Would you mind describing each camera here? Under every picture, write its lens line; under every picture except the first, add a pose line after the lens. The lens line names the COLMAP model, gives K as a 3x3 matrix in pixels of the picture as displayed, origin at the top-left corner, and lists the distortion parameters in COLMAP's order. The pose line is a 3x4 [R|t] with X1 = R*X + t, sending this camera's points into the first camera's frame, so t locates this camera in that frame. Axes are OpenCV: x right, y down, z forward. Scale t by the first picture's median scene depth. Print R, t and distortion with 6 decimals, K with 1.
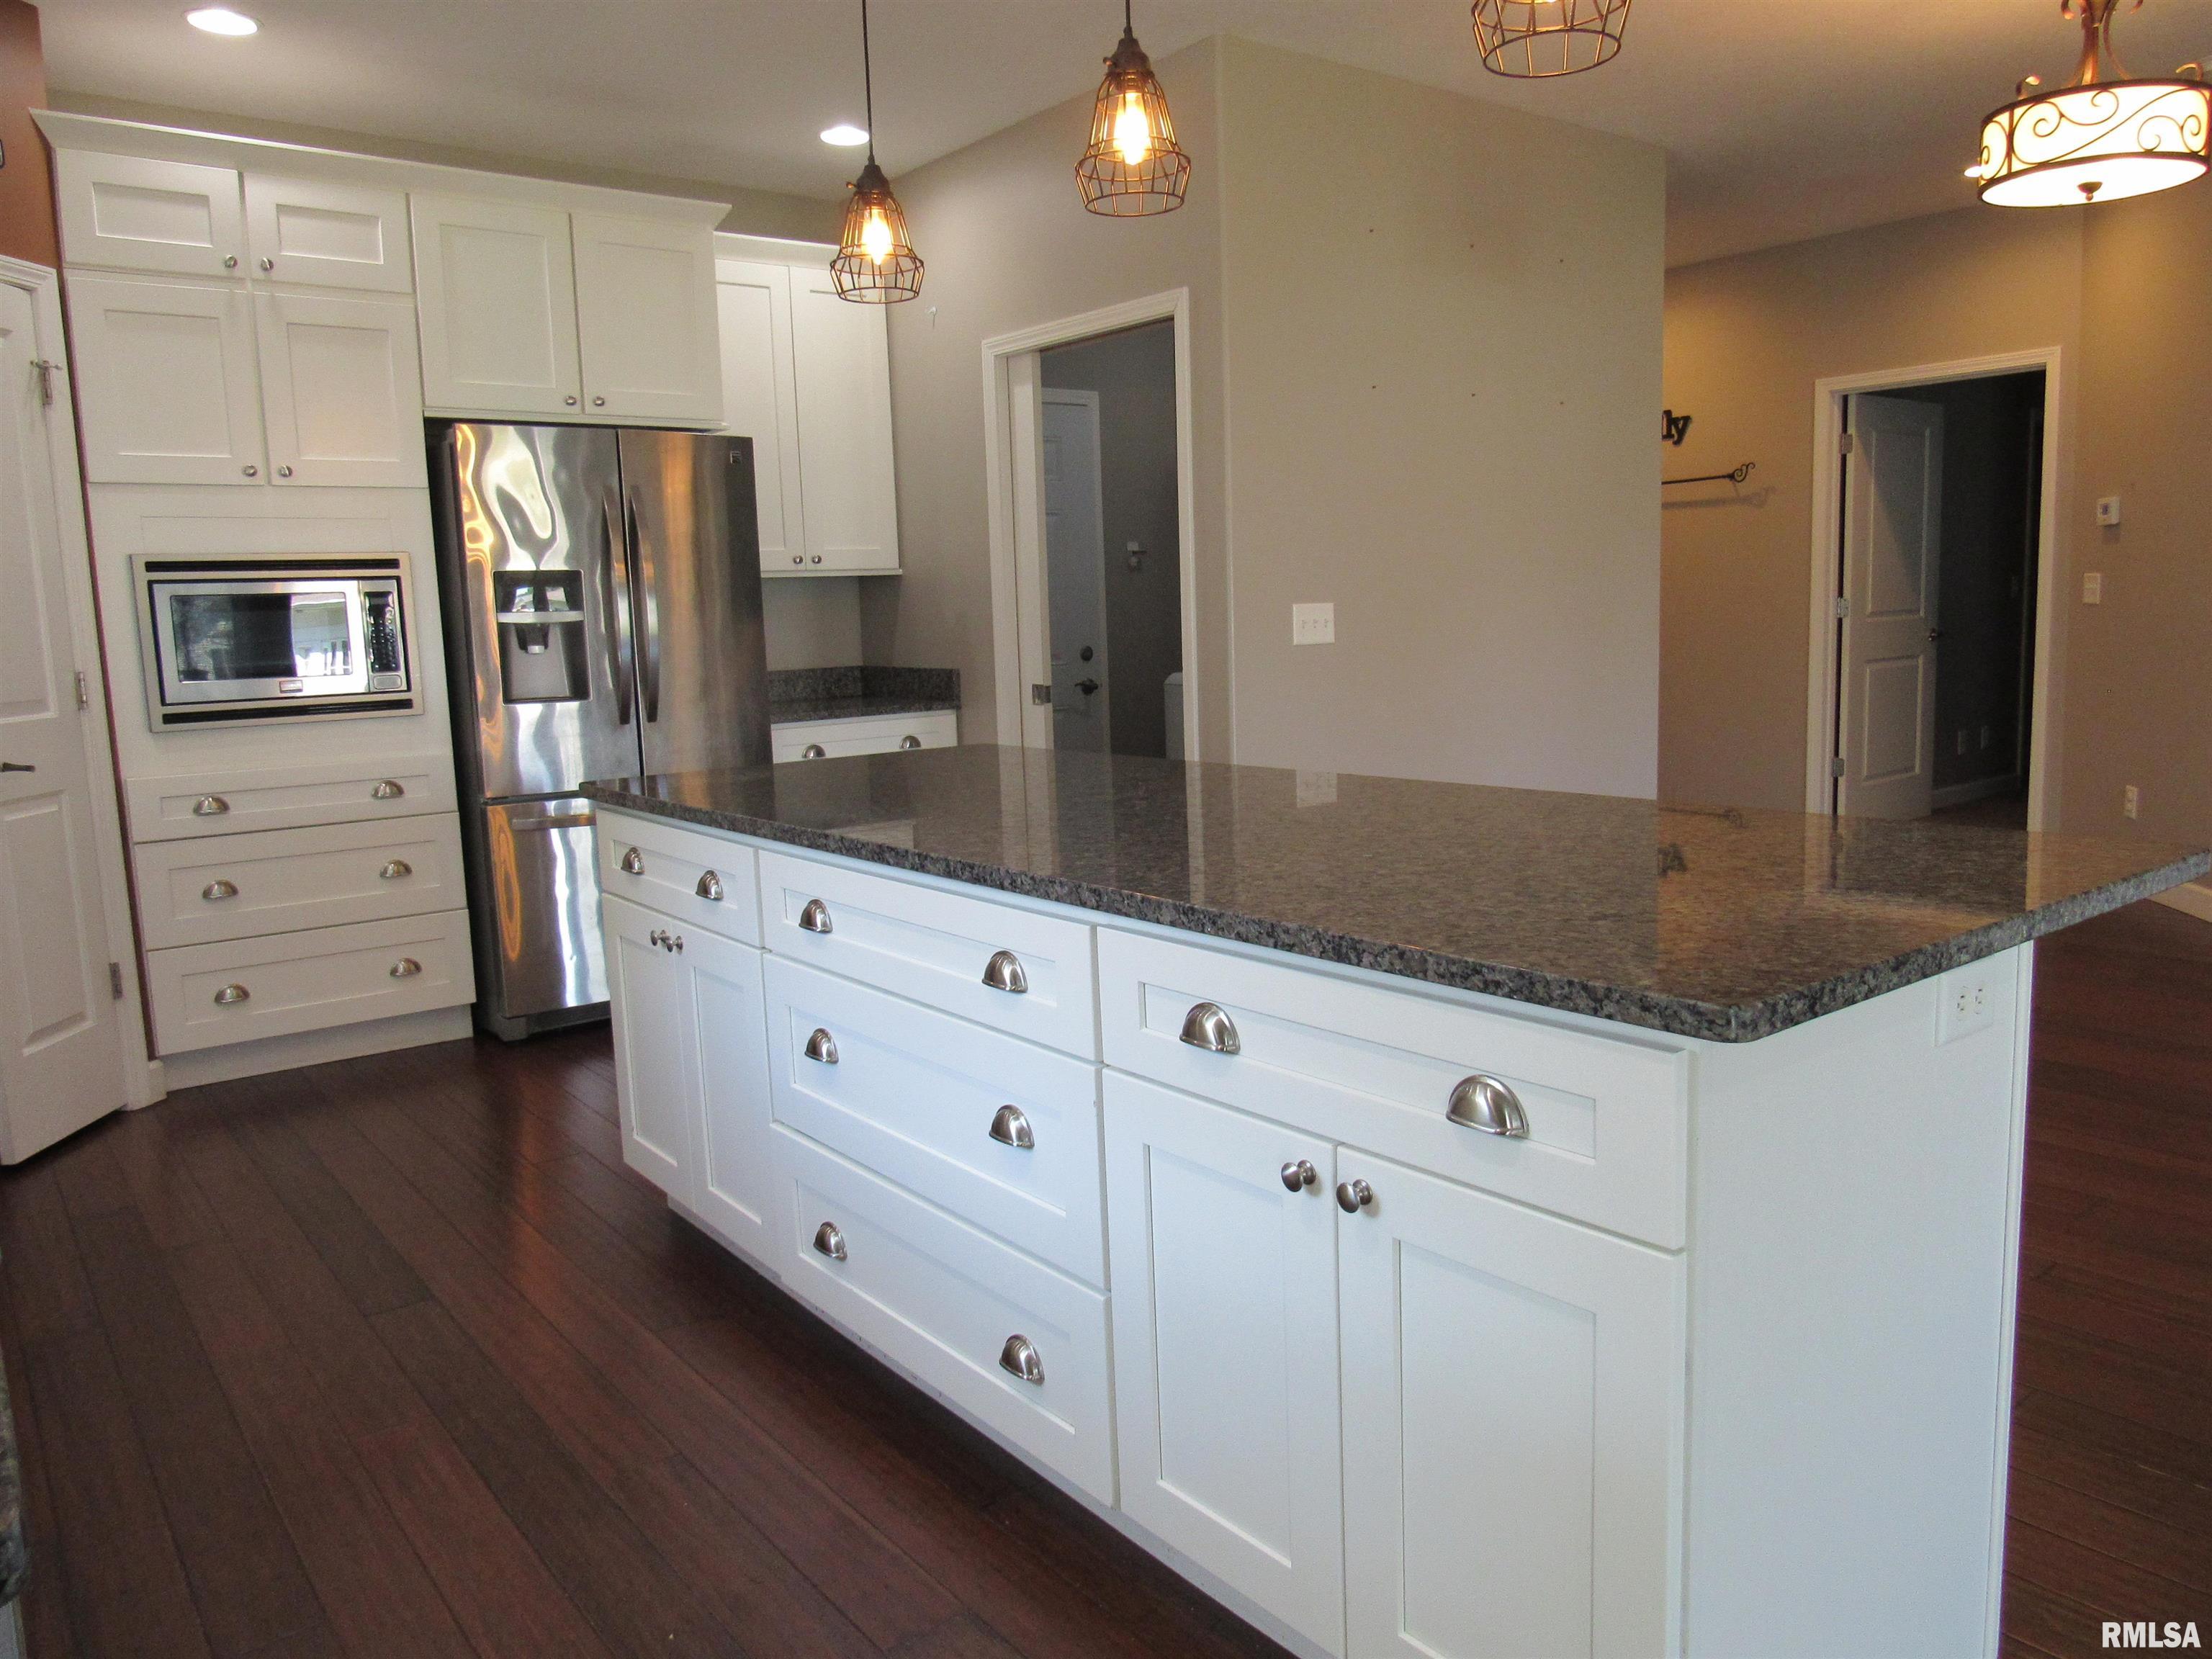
lens RADIAL K [[1577.8, 0, 1110.4], [0, 1577.8, 829.4], [0, 0, 1]] dist [-0.034898, 0.001538]
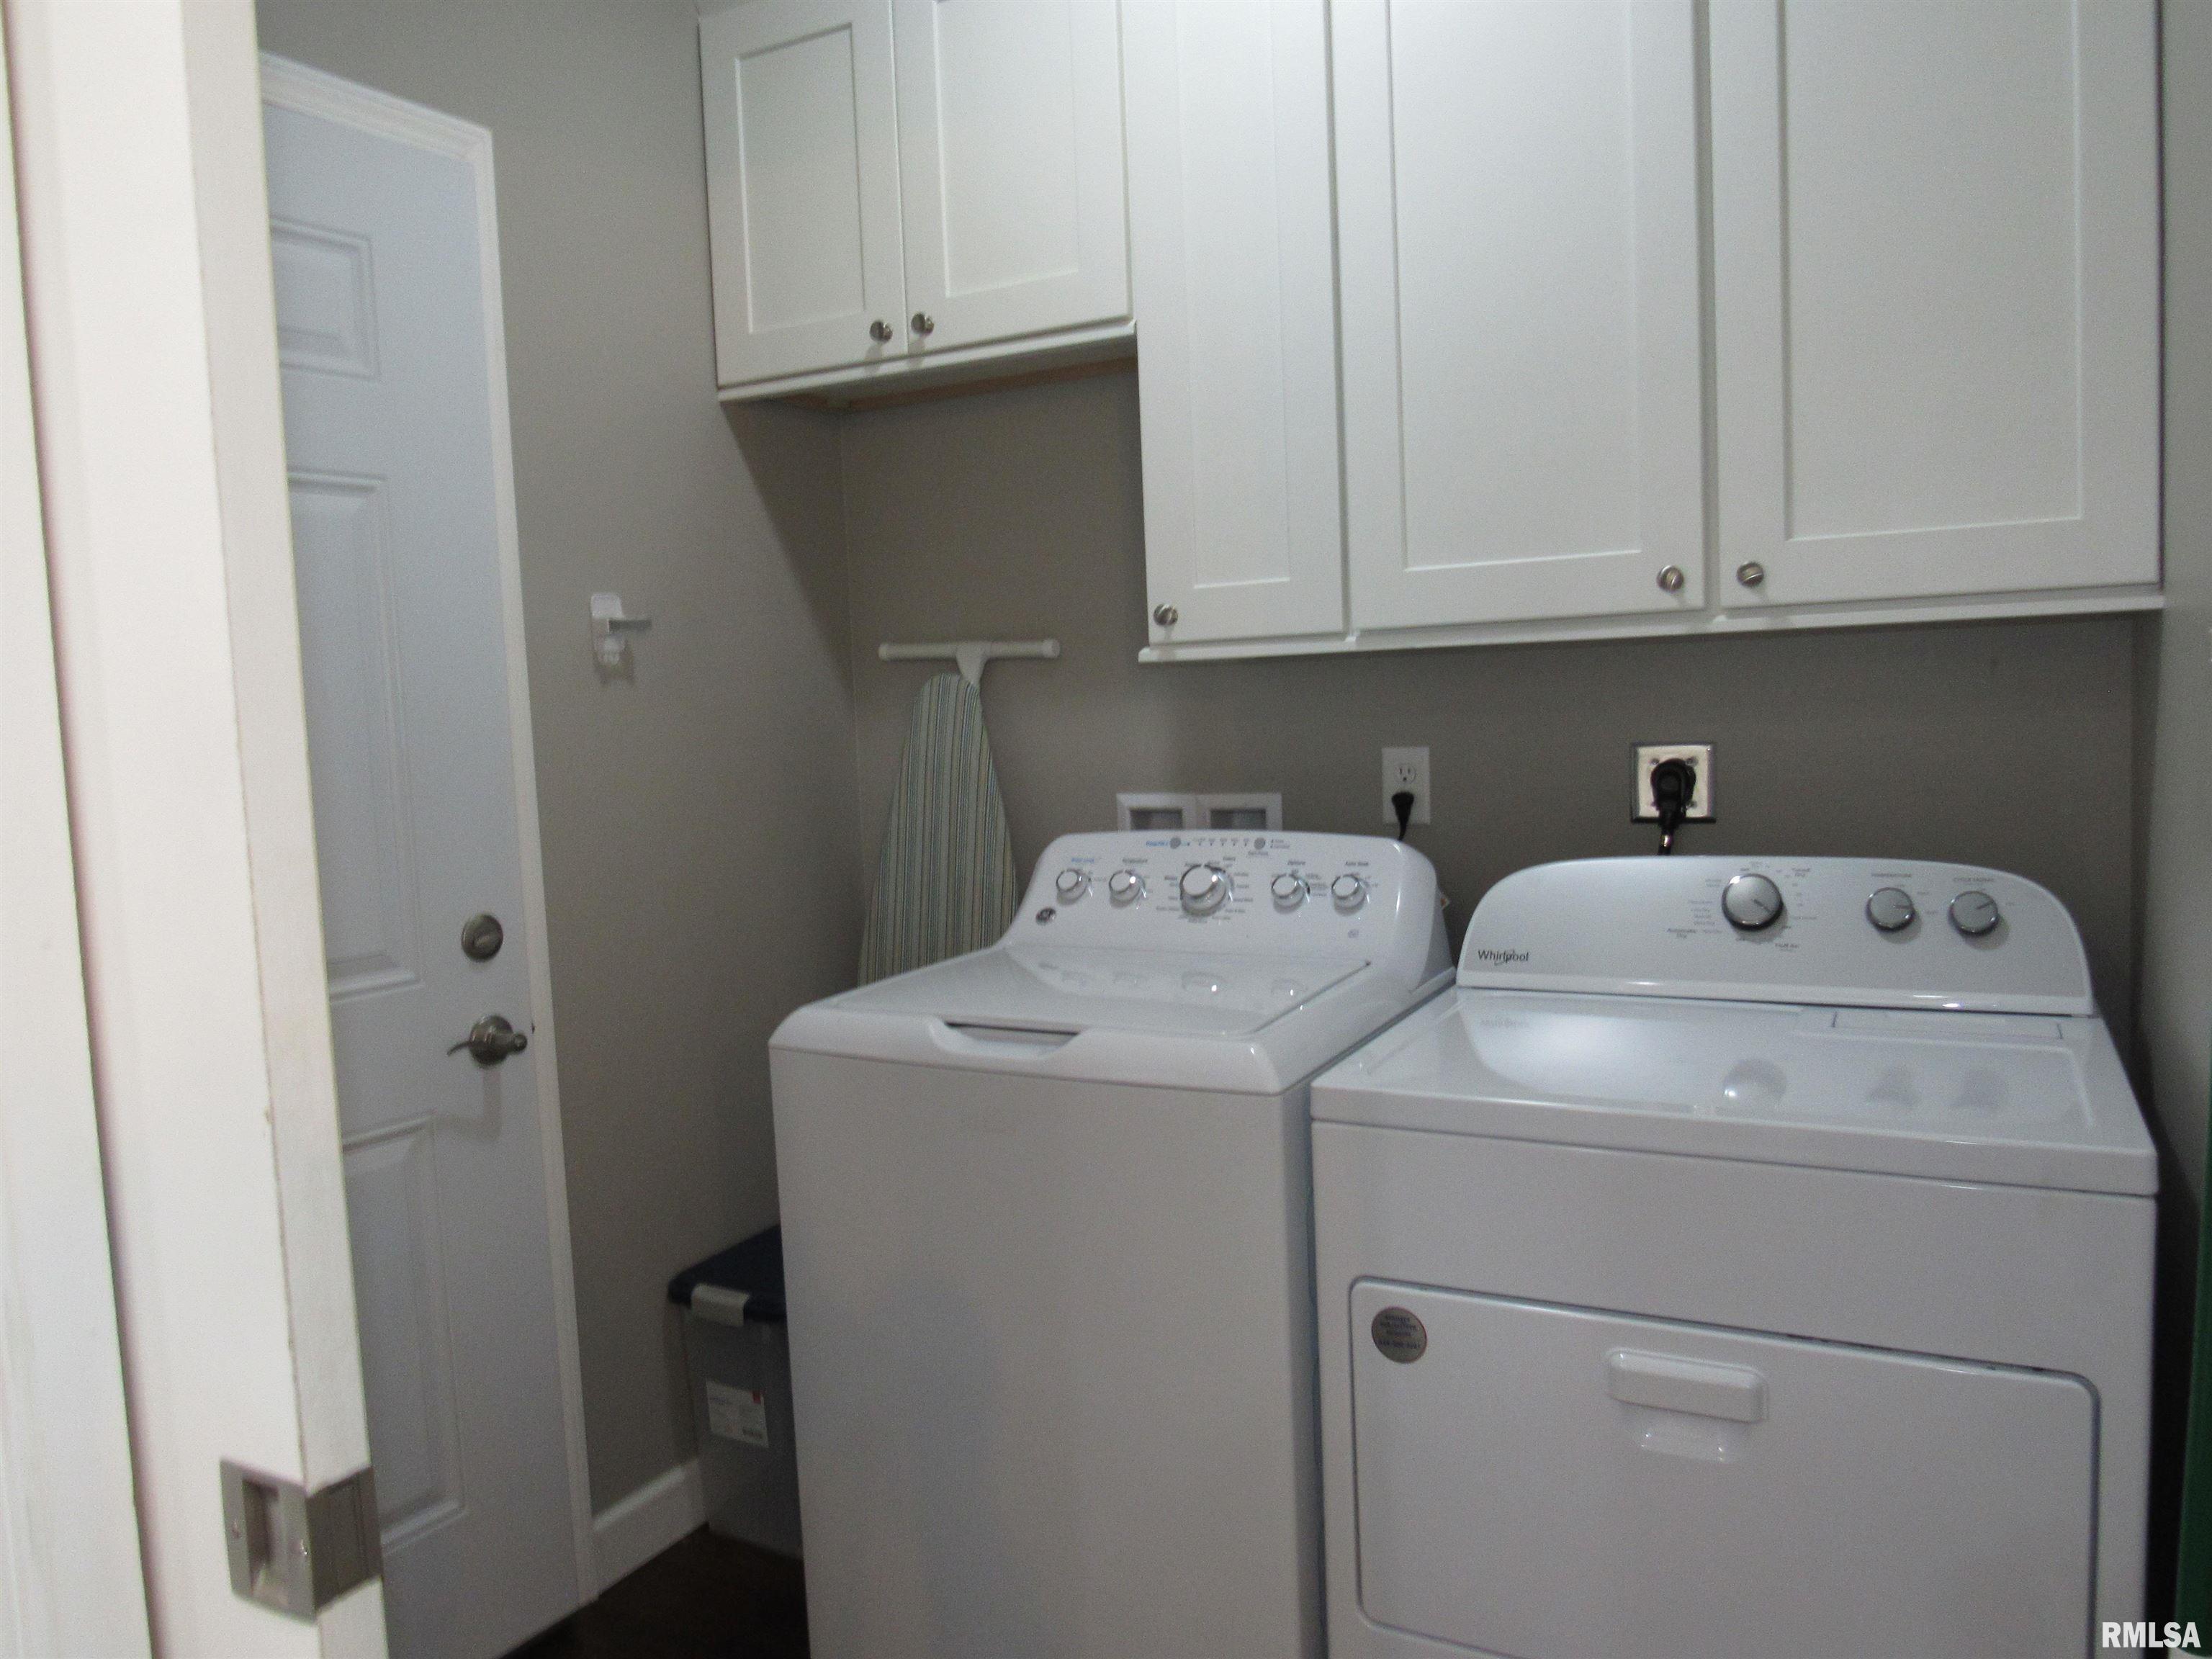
lens RADIAL K [[1577.8, 0, 1101.1], [0, 1577.8, 825.5], [0, 0, 1]] dist [-0.034898, 0.001538]
pose [[0.920162, -0.039699, 0.389520, -0.027355], [0.064910, 0.996547, -0.051772, -0.133703], [-0.386120, 0.072923, 0.919562, 0.804121]]
